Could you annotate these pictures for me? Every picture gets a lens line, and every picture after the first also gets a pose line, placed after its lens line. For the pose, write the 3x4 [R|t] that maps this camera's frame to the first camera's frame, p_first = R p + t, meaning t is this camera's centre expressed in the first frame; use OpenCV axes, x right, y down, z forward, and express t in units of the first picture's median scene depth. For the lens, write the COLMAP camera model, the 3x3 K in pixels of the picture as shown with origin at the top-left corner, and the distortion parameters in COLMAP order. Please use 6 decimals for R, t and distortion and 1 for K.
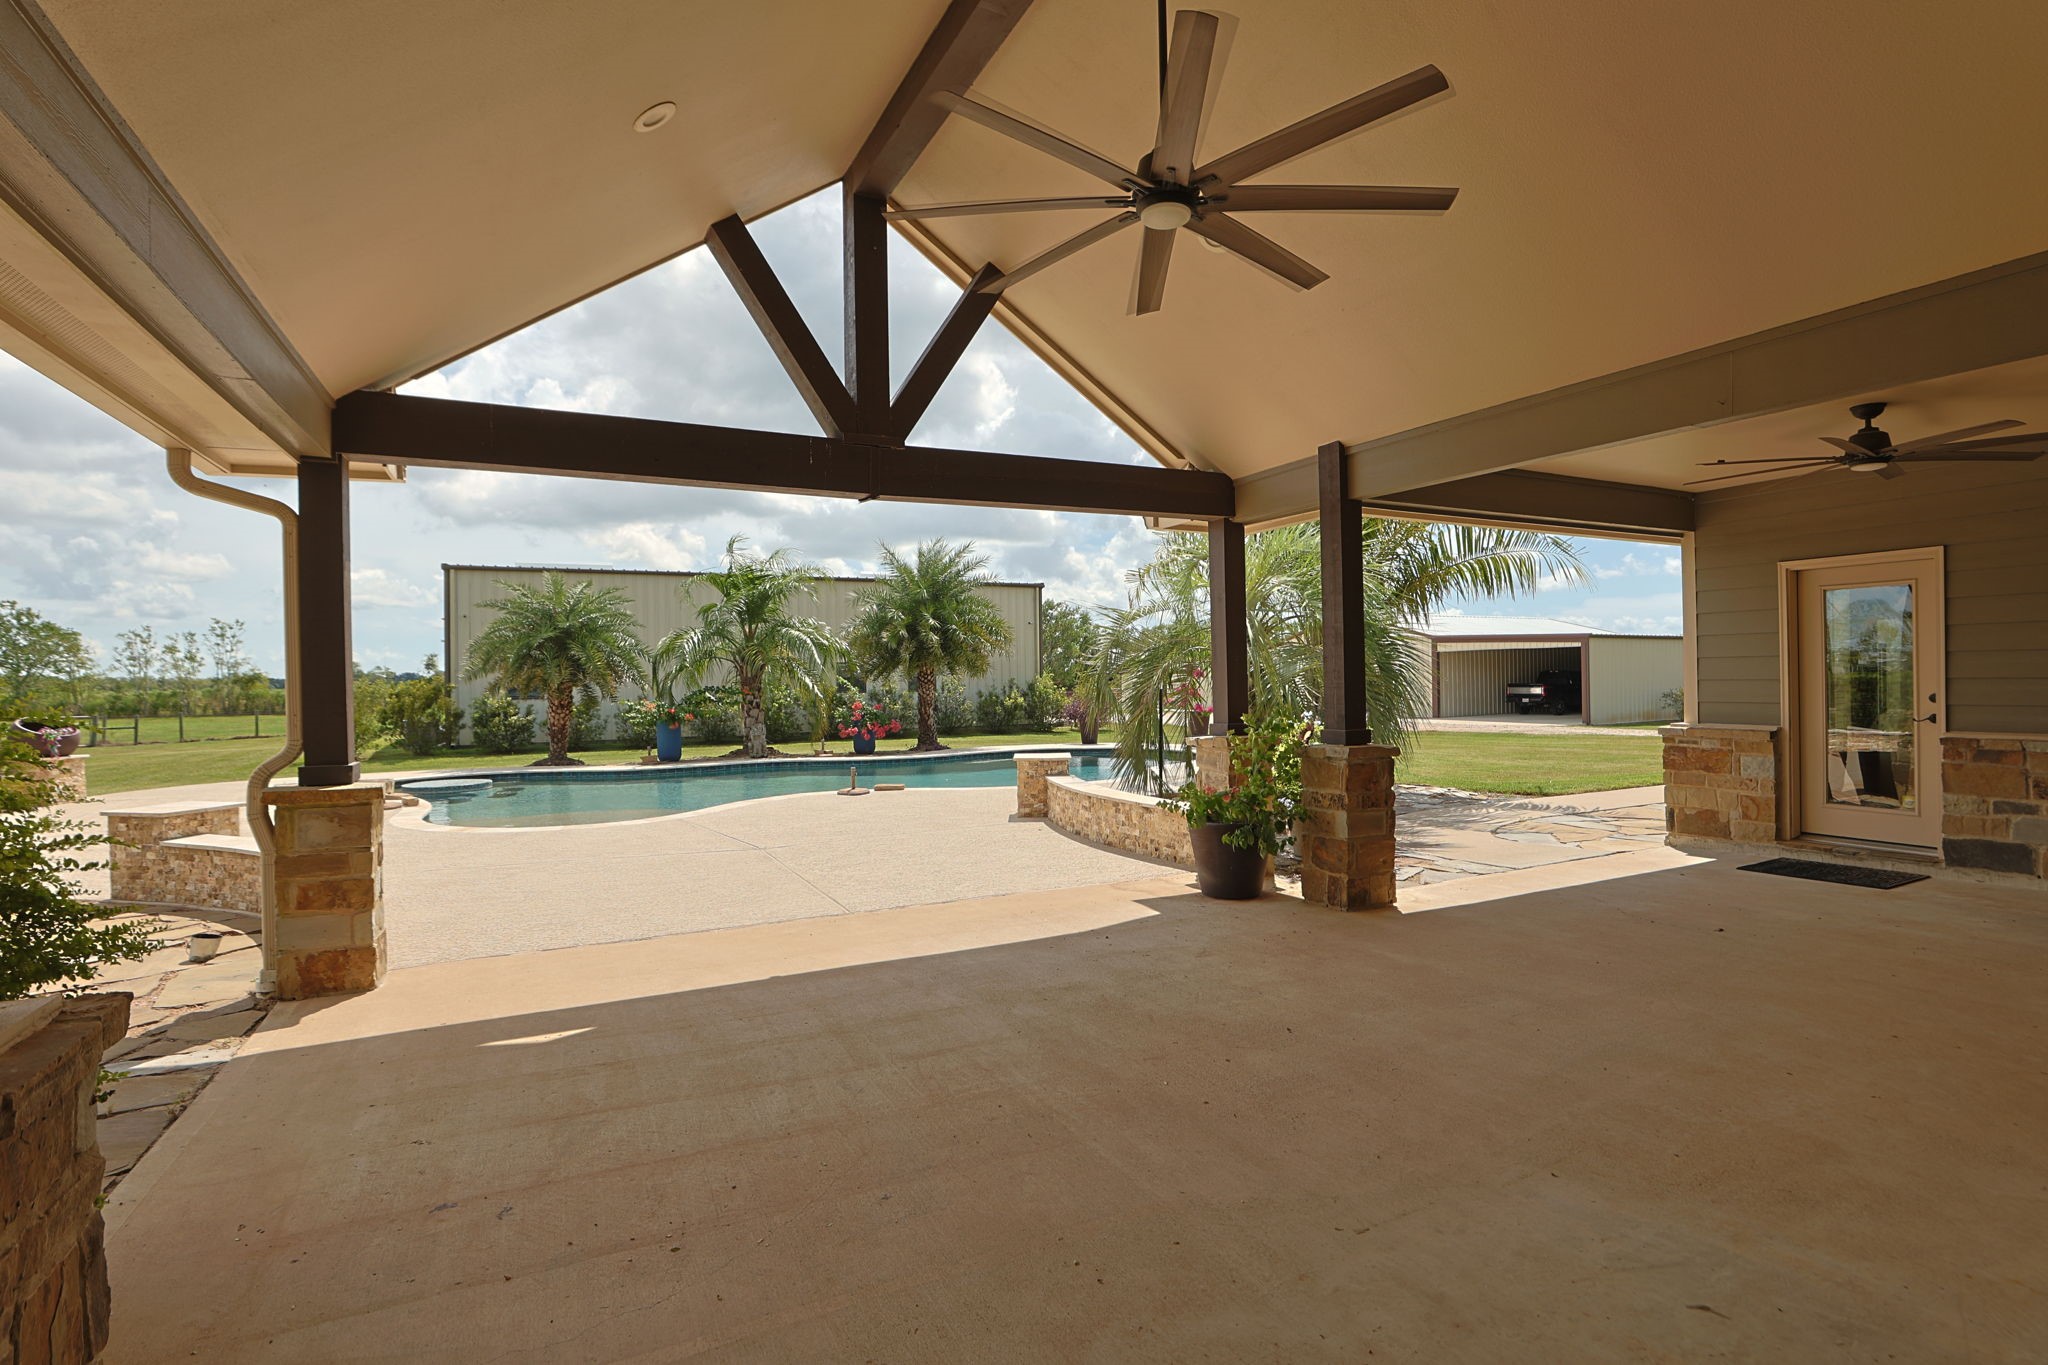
lens RADIAL K [[940.2, 0, 1025.2], [0, 940.2, 667.0], [0, 0, 1]] dist [-0.033234, 0.000003]
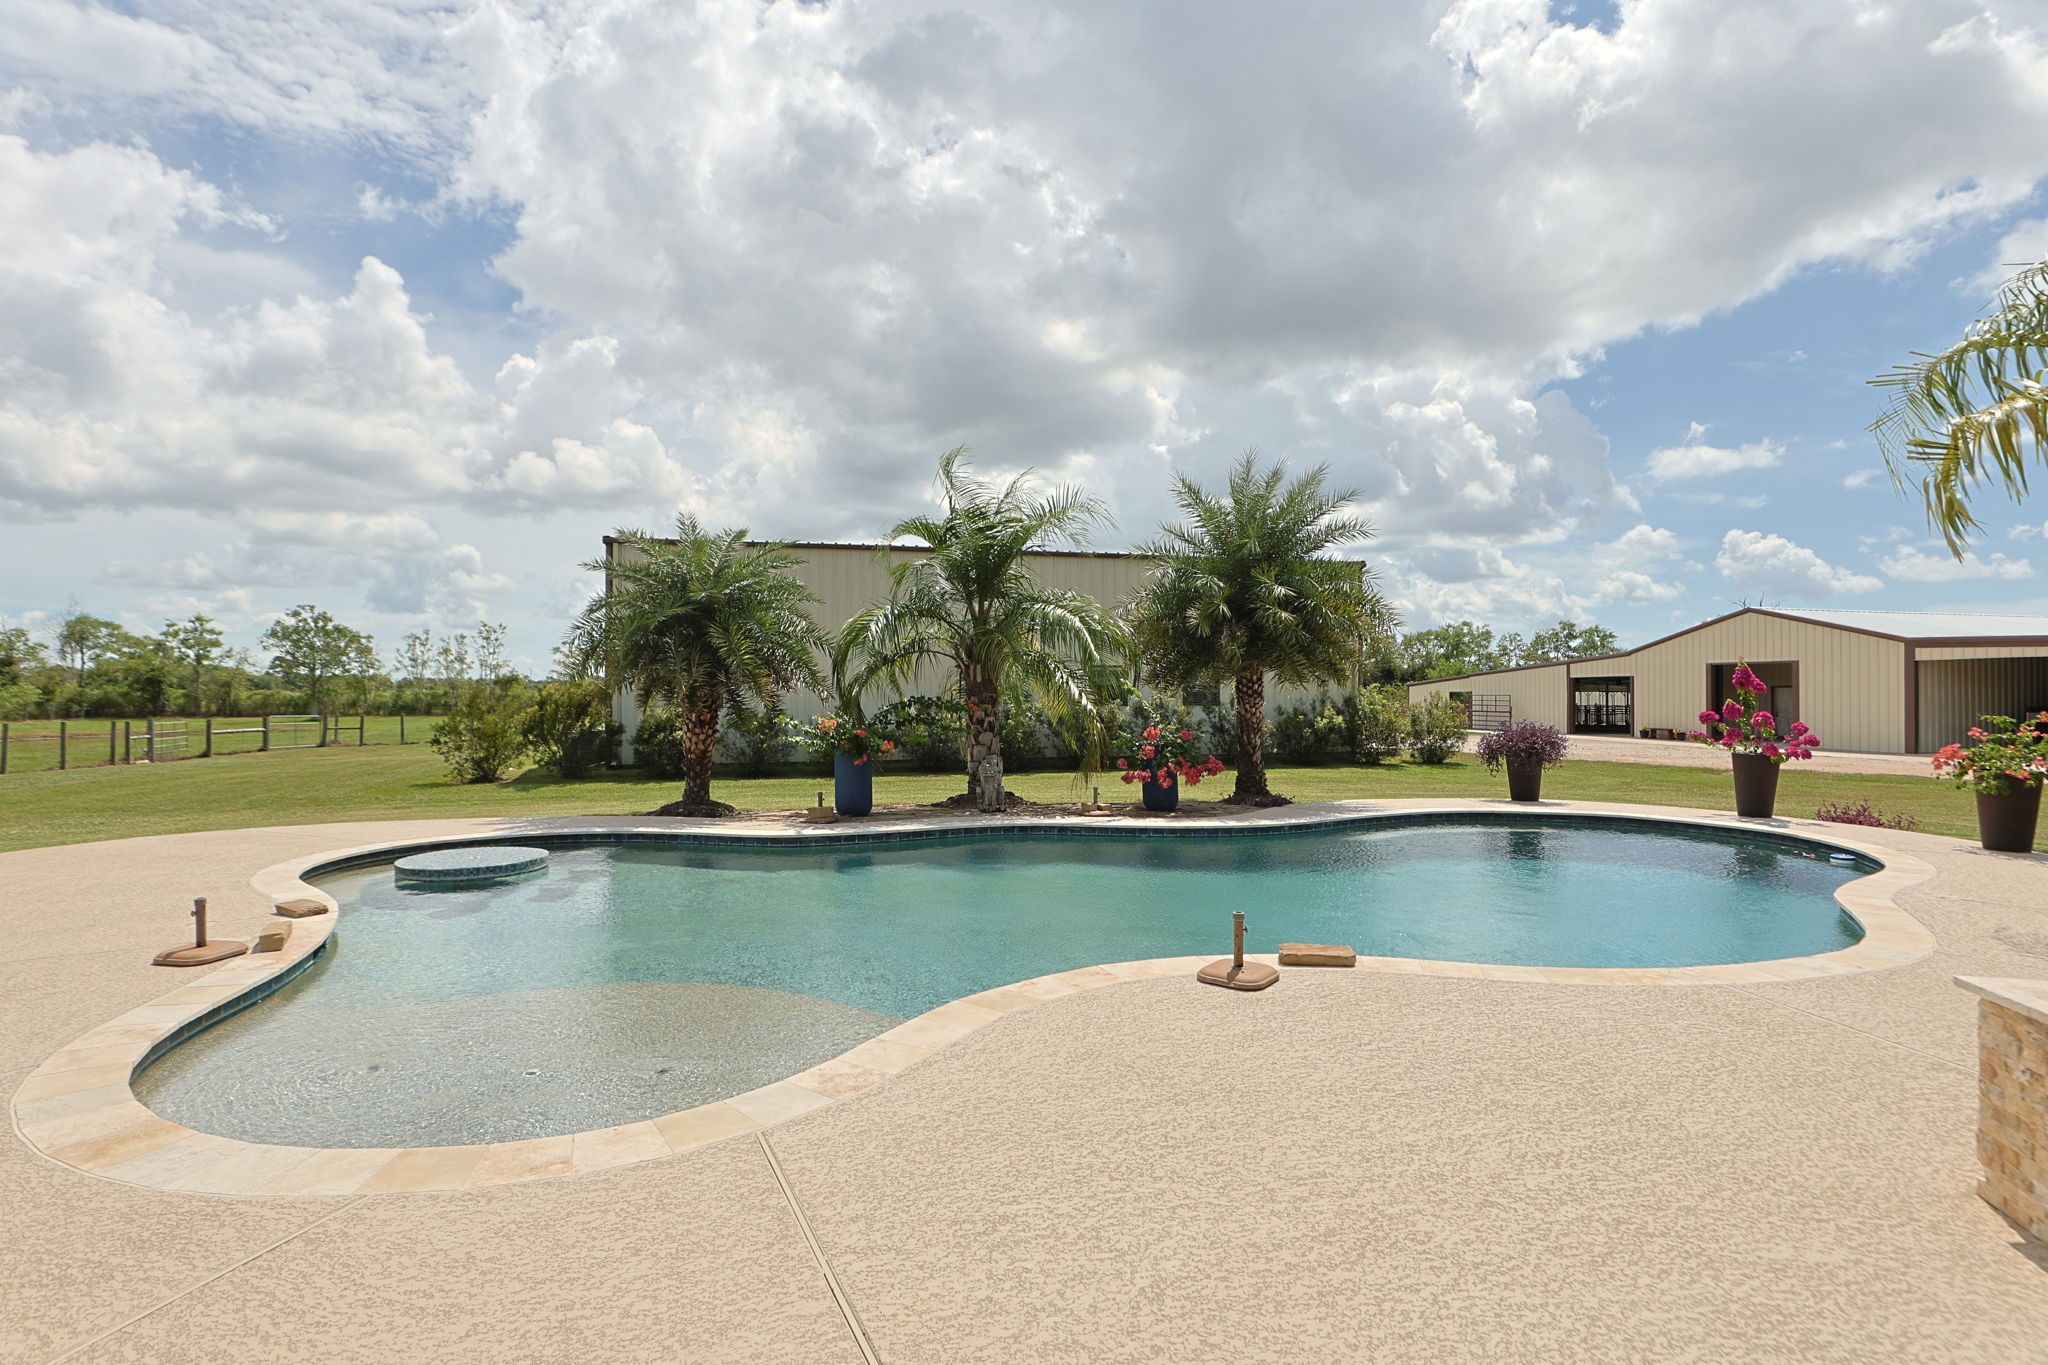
lens RADIAL K [[924.8, 0, 1017.6], [0, 924.8, 682.0], [0, 0, 1]] dist [0.004115, -0.000701]
pose [[0.971188, 0.011989, -0.238011, -0.098361], [-0.010712, 0.999920, 0.006655, 0.005201], [0.238072, -0.003913, 0.971240, 0.327235]]
